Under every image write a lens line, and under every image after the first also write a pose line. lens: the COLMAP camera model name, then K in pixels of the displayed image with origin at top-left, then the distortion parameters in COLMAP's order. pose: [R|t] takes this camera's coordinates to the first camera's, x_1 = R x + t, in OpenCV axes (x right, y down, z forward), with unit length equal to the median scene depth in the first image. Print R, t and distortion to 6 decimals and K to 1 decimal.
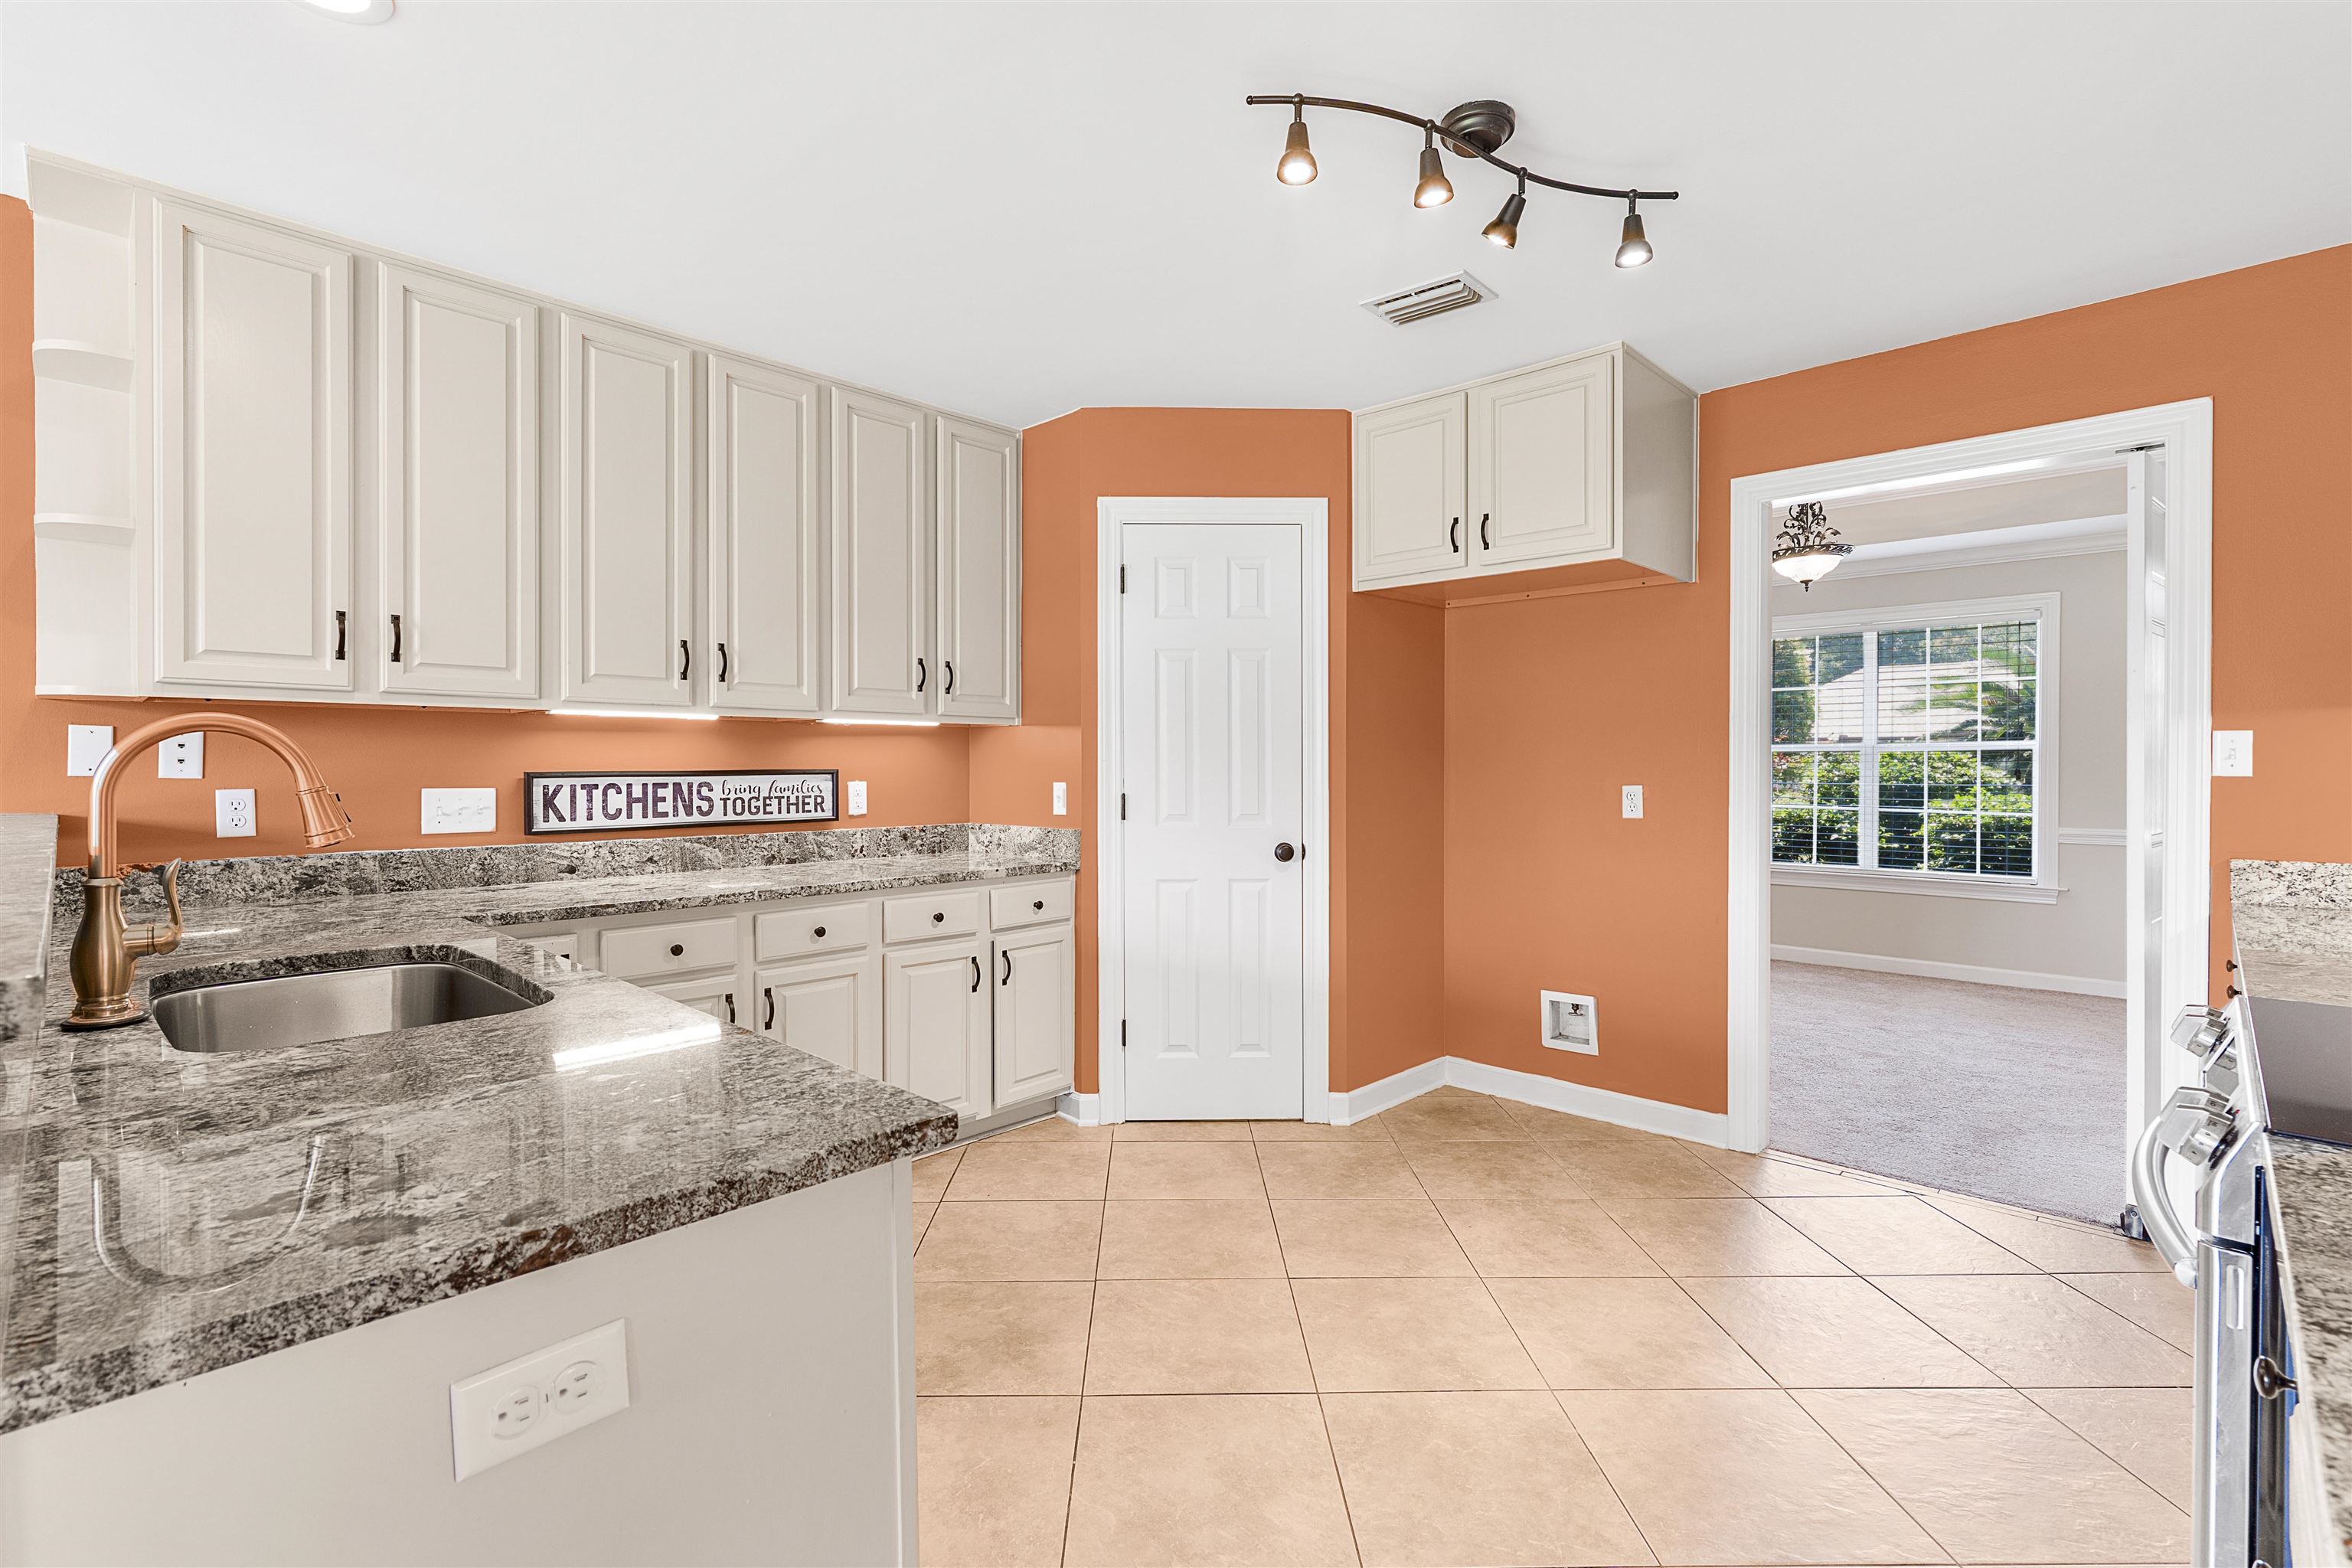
lens RADIAL K [[1061.7, 0, 1179.0], [0, 1061.7, 777.1], [0, 0, 1]] dist [0.003675, 0.000241]
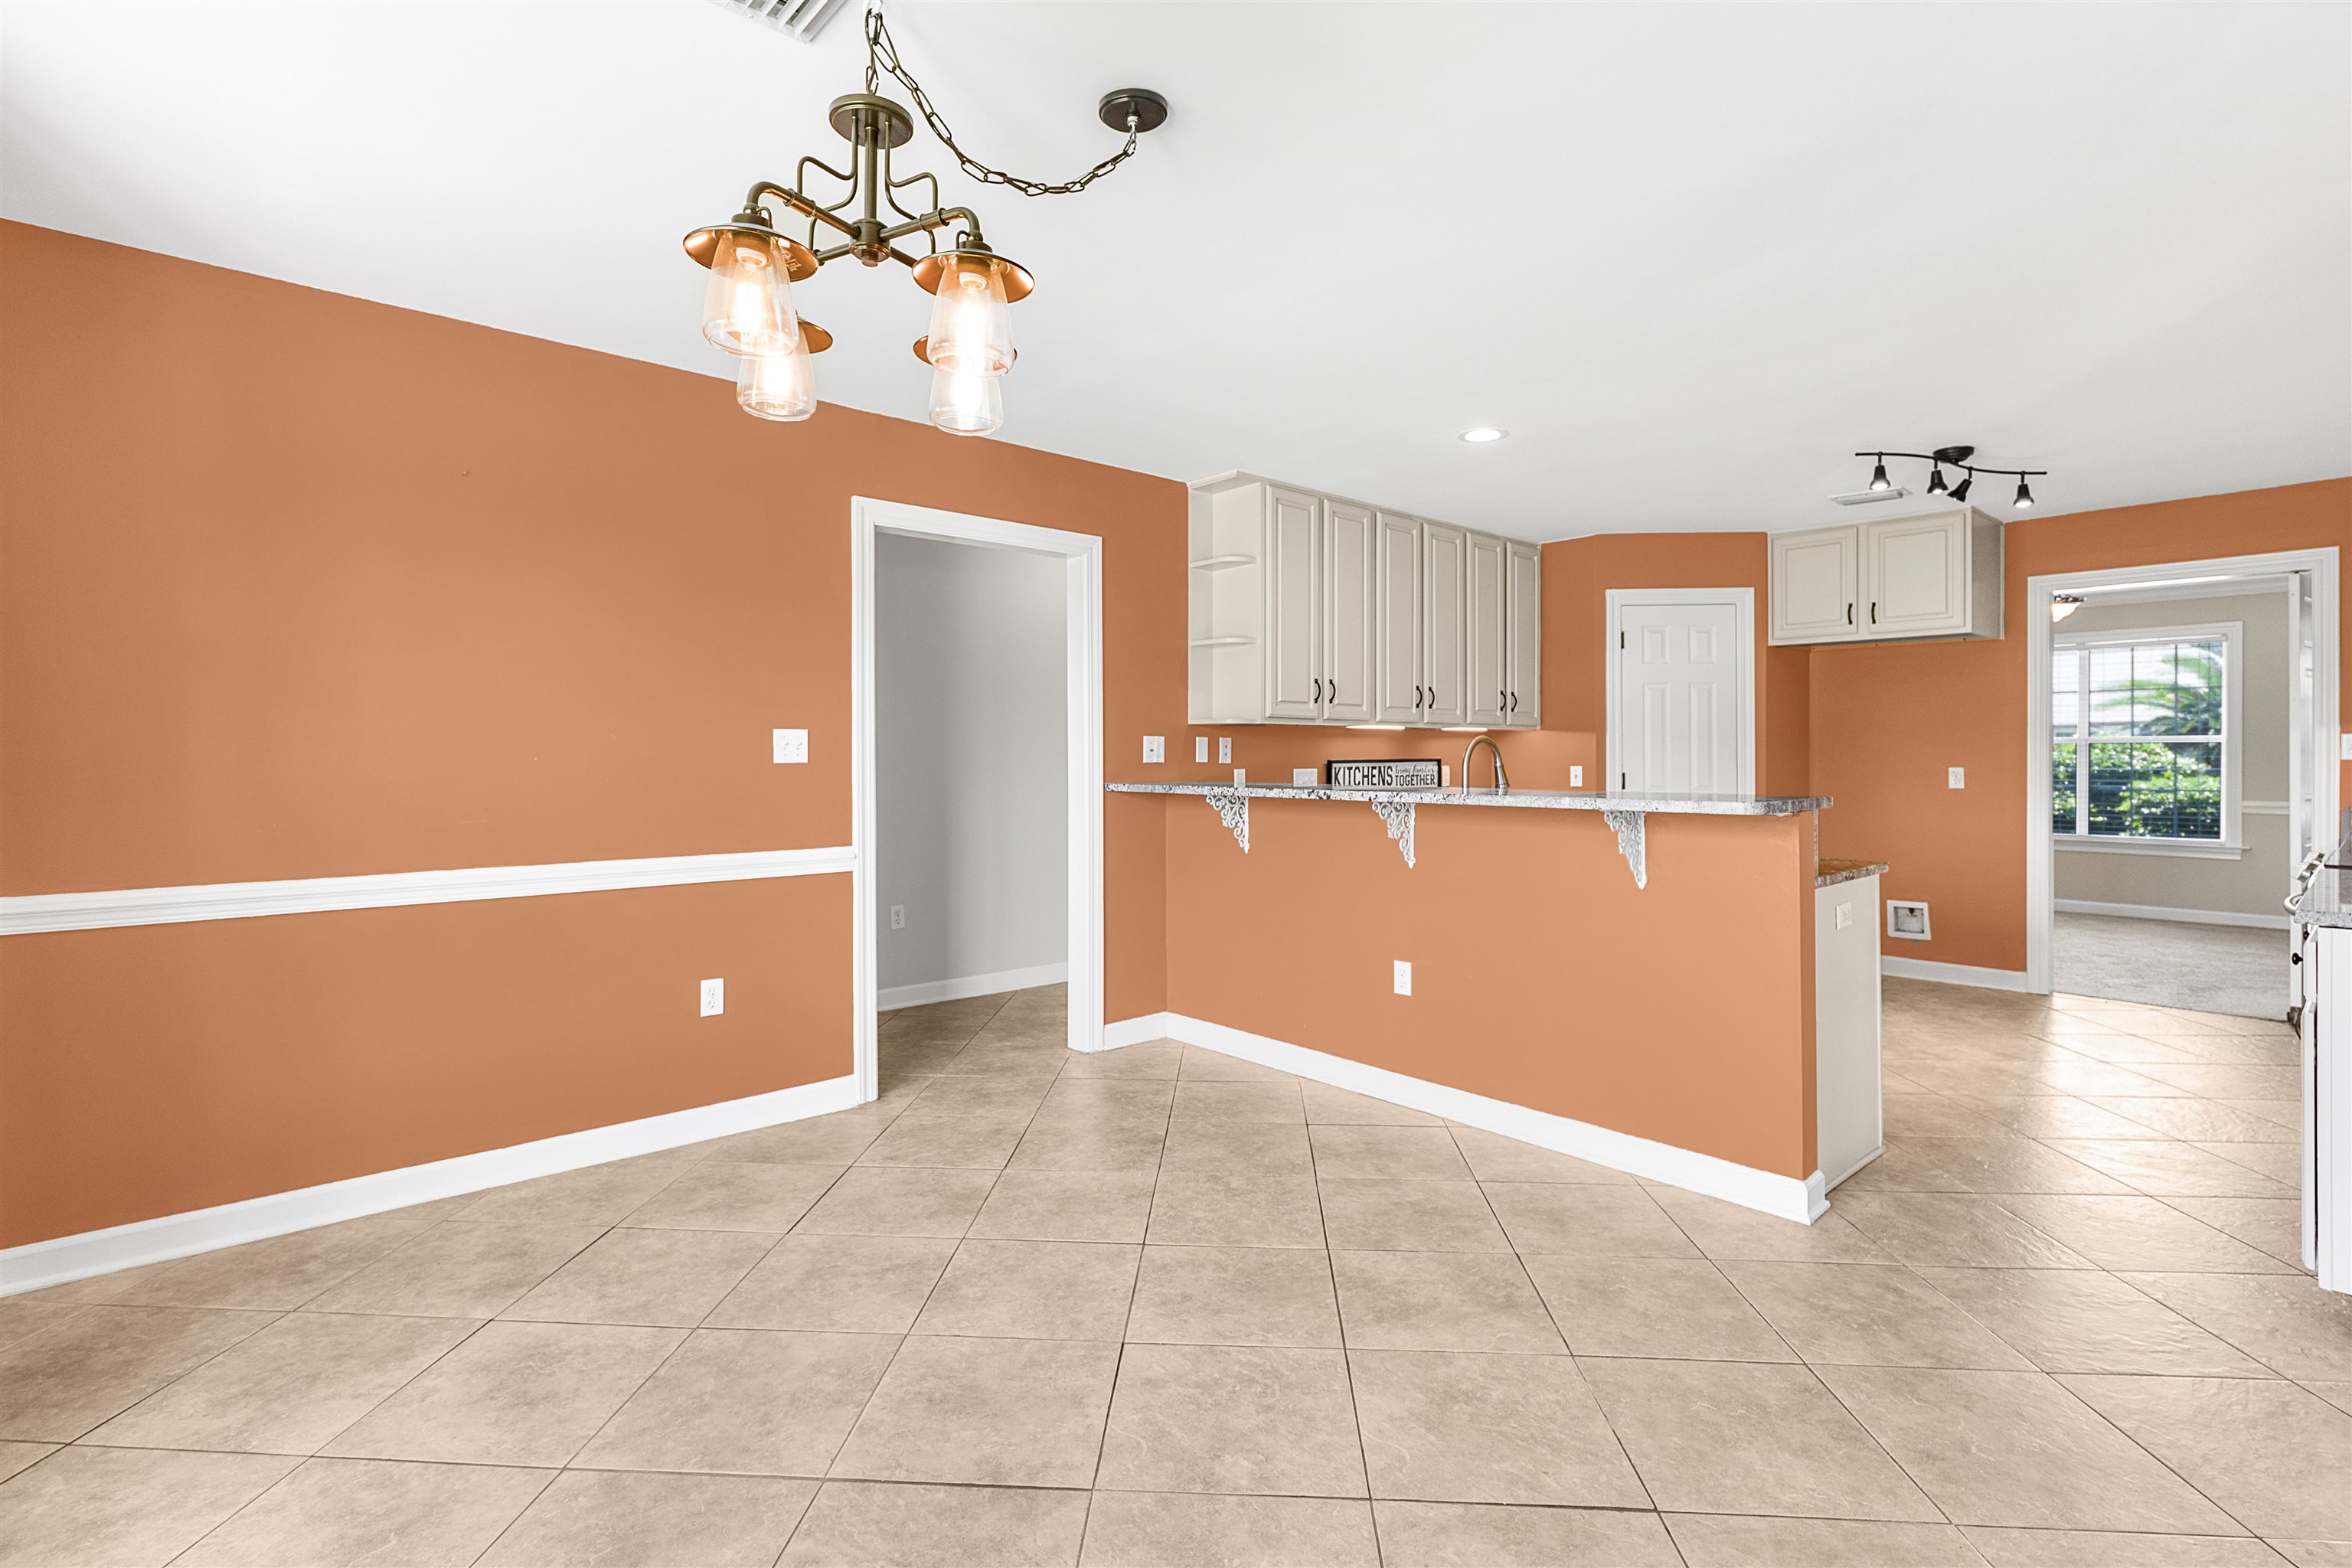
lens RADIAL K [[1081.1, 0, 1178.2], [0, 1081.1, 766.7], [0, 0, 1]] dist [0.000109, -0.000429]
pose [[0.996588, -0.002317, -0.082503, -0.657497], [0.002160, 0.999996, -0.001991, 0.008504], [0.082508, 0.001806, 0.996589, -0.772274]]
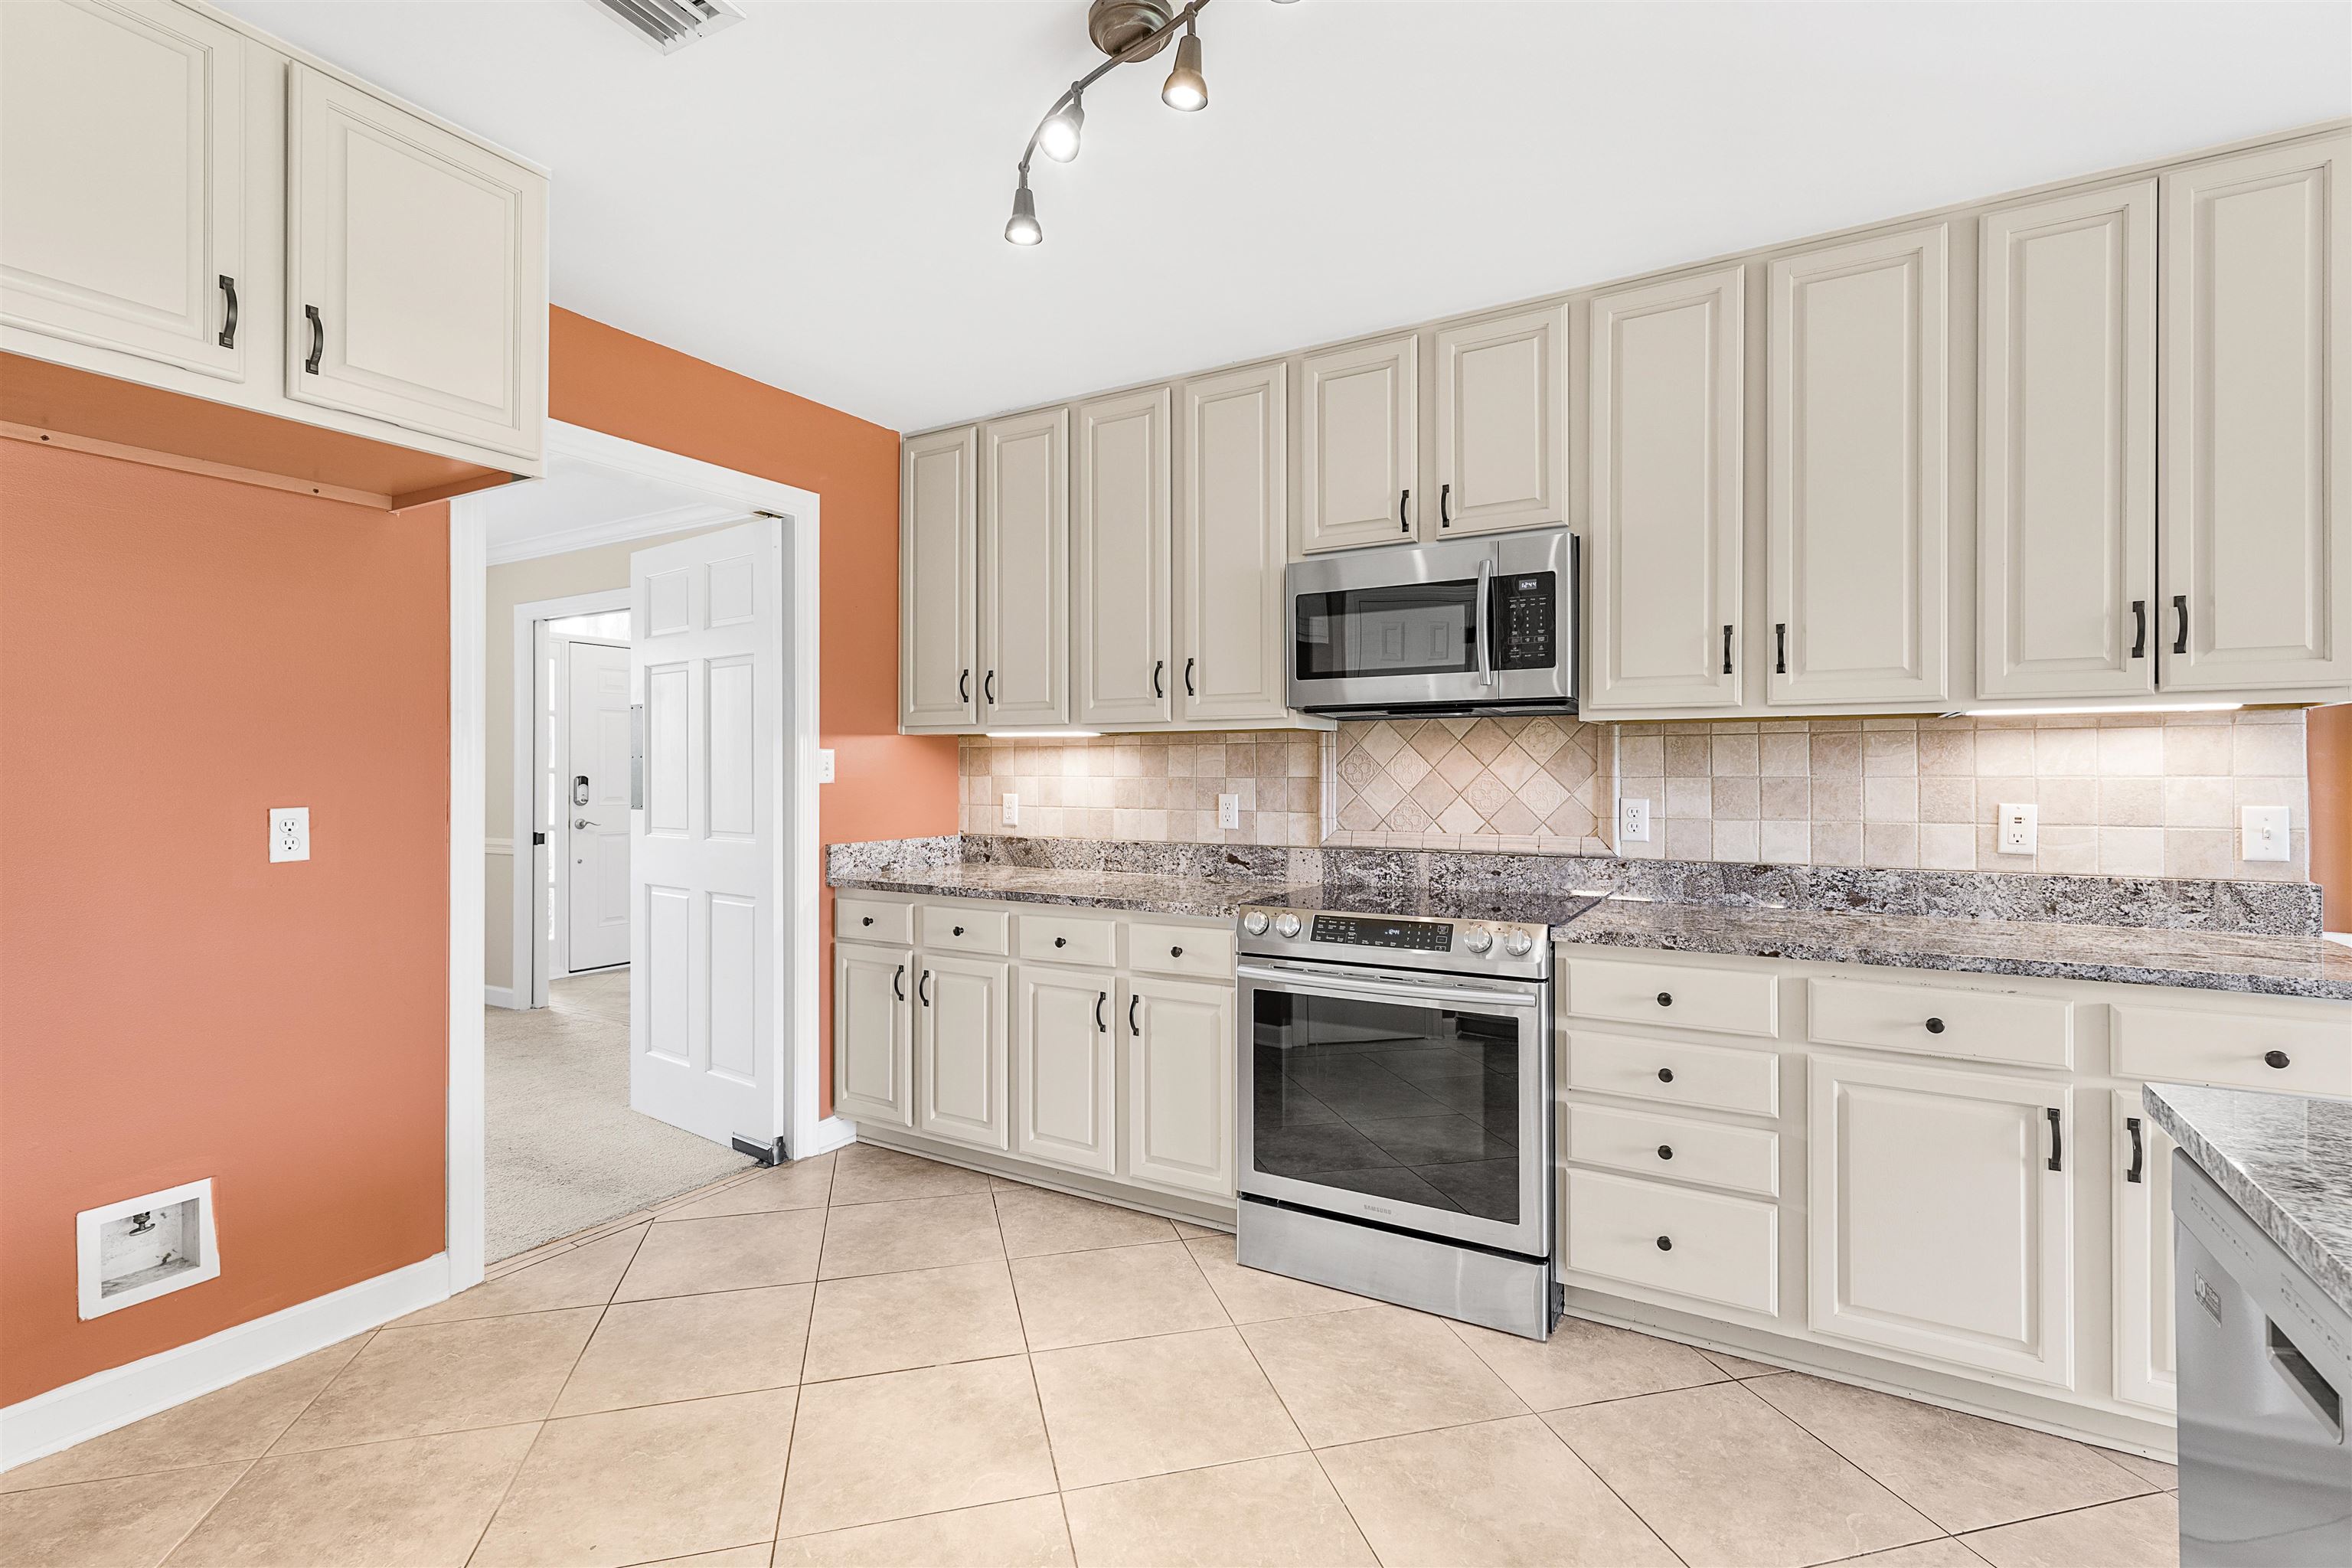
lens RADIAL K [[1081.1, 0, 1178.2], [0, 1081.1, 766.7], [0, 0, 1]] dist [0.000109, -0.000429]
pose [[-0.231733, 0.004837, 0.972767, -0.345710], [0.010593, 0.999941, -0.002449, -0.010658], [-0.972722, 0.009737, -0.231771, 0.709180]]
